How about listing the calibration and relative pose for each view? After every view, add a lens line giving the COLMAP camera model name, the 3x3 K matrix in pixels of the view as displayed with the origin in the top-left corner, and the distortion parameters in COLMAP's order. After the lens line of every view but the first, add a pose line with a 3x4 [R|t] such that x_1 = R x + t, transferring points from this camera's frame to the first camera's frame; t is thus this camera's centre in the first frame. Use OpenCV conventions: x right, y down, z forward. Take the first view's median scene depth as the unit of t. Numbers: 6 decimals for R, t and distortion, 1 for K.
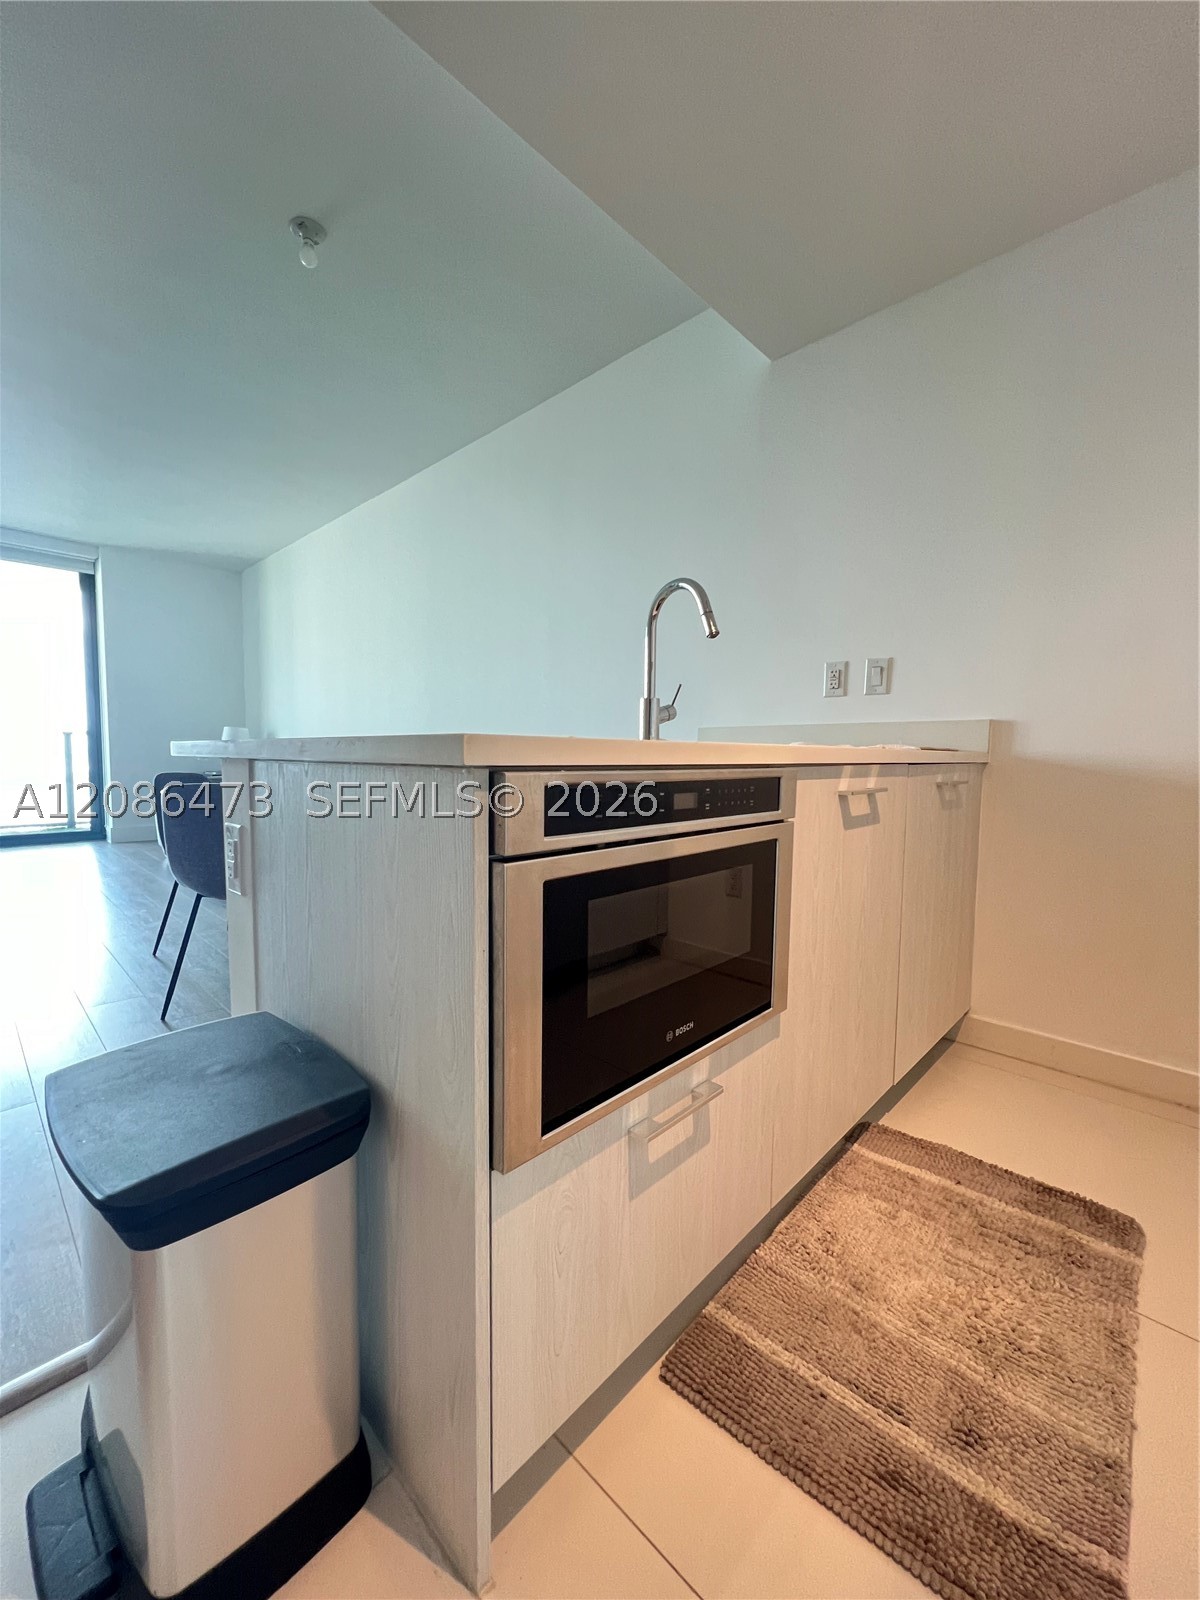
lens RADIAL K [[637.3, 0, 599.2], [0, 637.3, 801.5], [0, 0, 1]] dist [-0.001668, 0.000115]
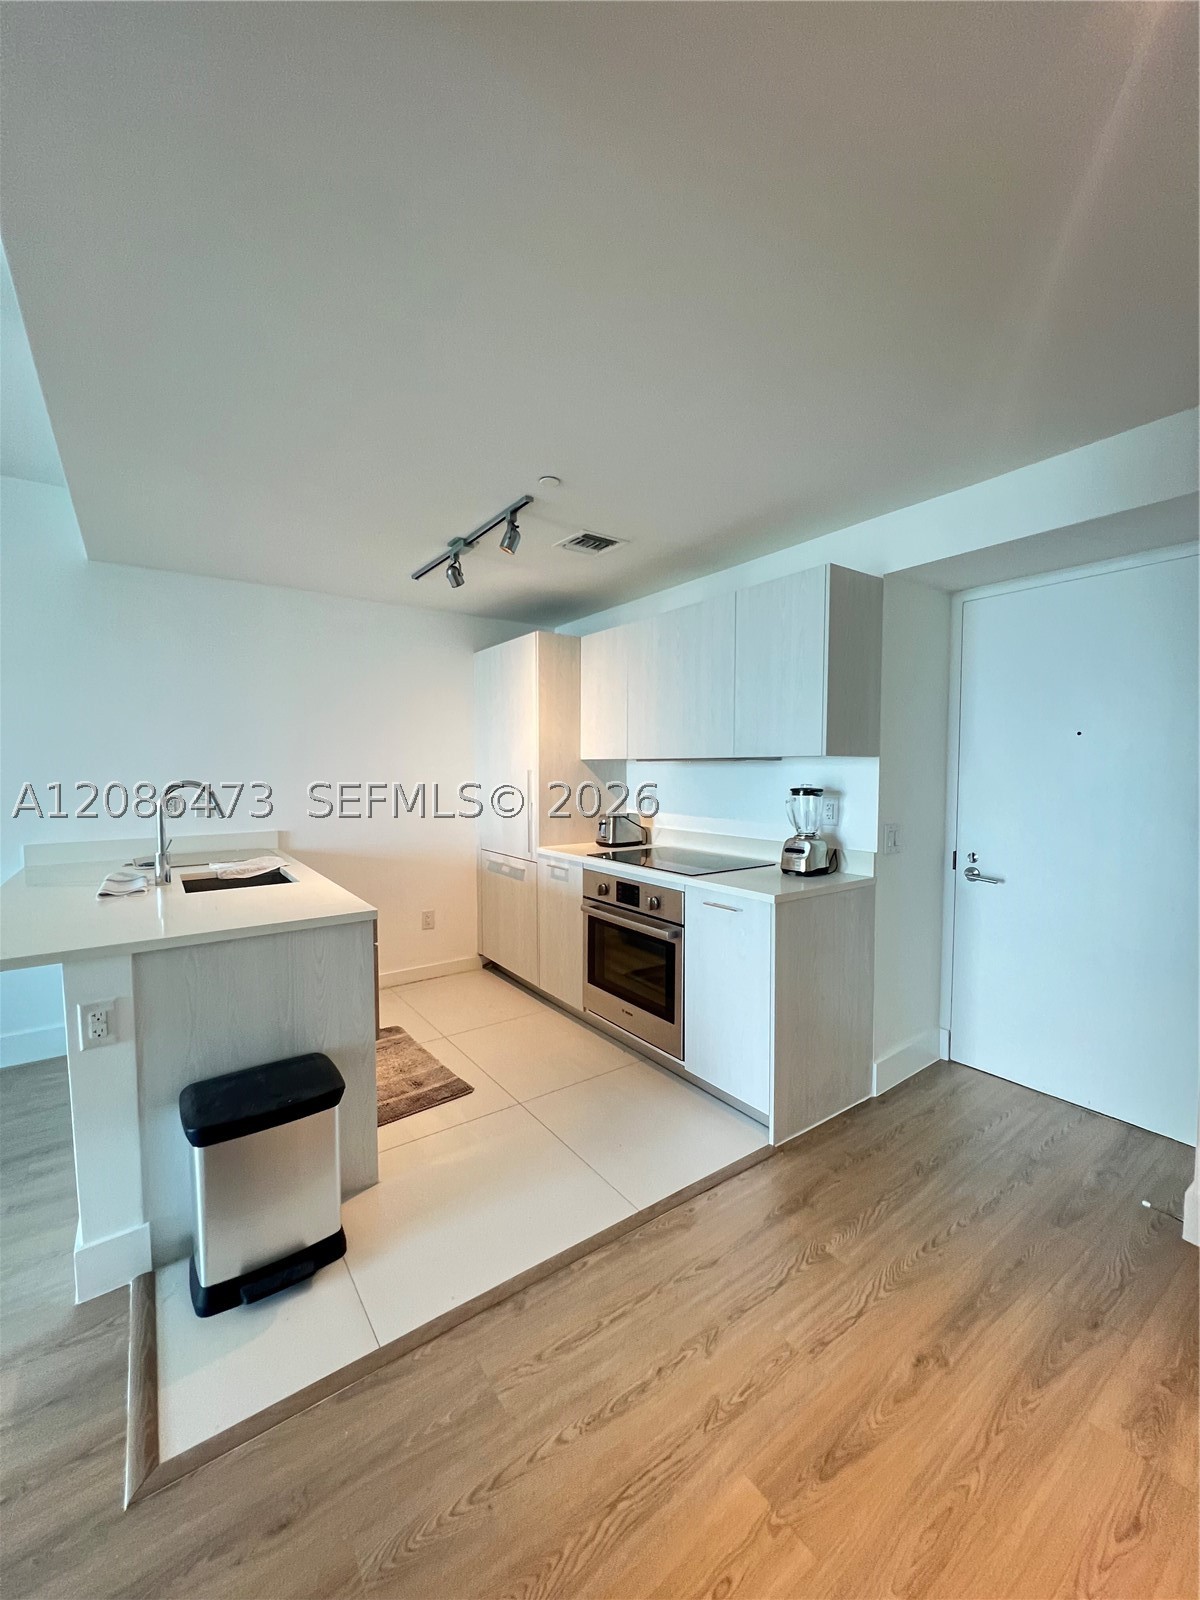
lens RADIAL K [[637.3, 0, 596.8], [0, 637.3, 801.1], [0, 0, 1]] dist [-0.001668, 0.000115]
pose [[0.182319, -0.066827, 0.980966, -2.119595], [0.079391, 0.995431, 0.053057, -0.493672], [-0.980029, 0.068207, 0.186792, -0.542169]]
